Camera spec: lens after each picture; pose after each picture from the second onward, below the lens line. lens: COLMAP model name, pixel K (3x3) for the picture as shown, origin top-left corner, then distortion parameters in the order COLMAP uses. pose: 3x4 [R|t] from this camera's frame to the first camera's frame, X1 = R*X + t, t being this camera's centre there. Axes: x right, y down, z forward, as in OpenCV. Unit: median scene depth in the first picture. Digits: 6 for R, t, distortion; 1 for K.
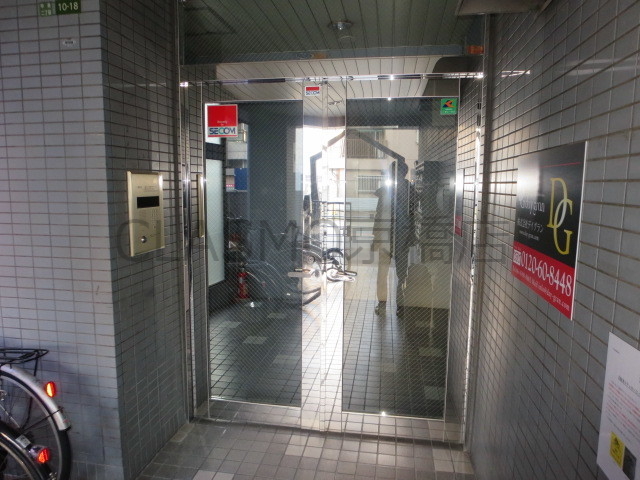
lens RADIAL K [[456.8, 0, 318.5], [0, 456.8, 240.9], [0, 0, 1]] dist [-0.008029, -0.001759]
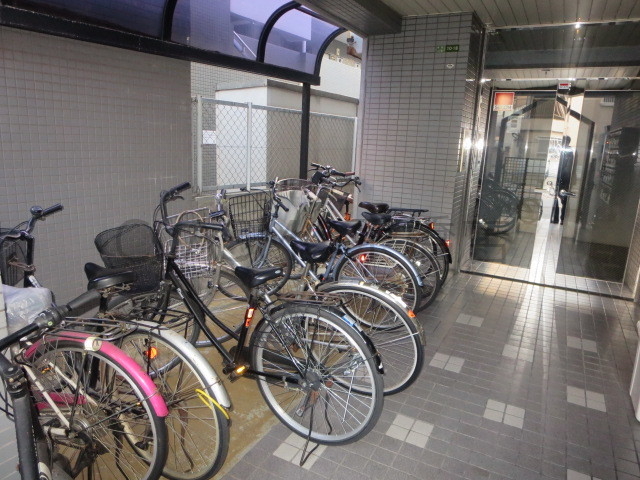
lens RADIAL K [[456.8, 0, 319.9], [0, 456.8, 237.4], [0, 0, 1]] dist [-0.008029, -0.001759]
pose [[0.948195, 0.108140, -0.298718, -0.297140], [-0.082056, 0.991742, 0.098558, 0.142839], [0.306910, -0.068940, 0.949238, -0.915686]]
